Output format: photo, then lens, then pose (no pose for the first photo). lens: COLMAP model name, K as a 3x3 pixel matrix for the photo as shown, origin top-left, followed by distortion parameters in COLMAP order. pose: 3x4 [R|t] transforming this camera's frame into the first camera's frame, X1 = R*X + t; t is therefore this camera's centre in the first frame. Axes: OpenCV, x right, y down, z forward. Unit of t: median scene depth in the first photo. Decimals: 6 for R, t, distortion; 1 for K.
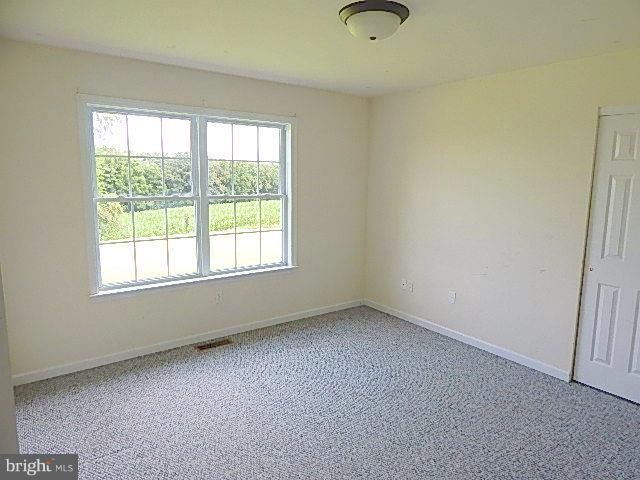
lens RADIAL K [[412.9, 0, 319.8], [0, 412.9, 228.0], [0, 0, 1]] dist [0.000773, 0.000140]
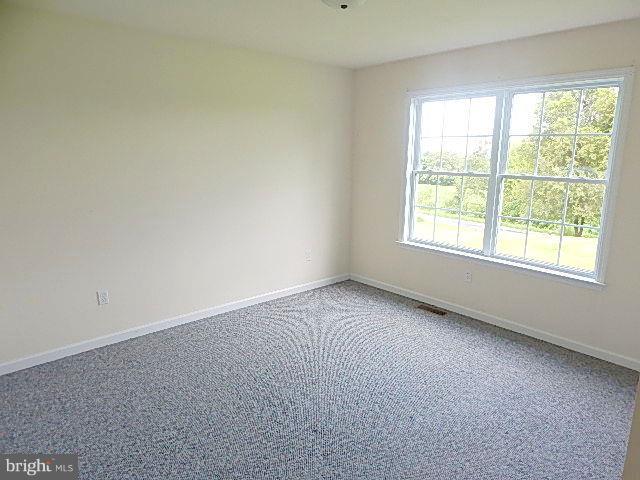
lens RADIAL K [[417.4, 0, 320.0], [0, 417.4, 240.0], [0, 0, 1]] dist [-0.004030, -0.002561]
pose [[0.105569, 0.198540, -0.974391, 0.712755], [-0.135417, 0.973608, 0.183710, -0.056053], [0.985148, 0.112555, 0.129668, 0.523400]]
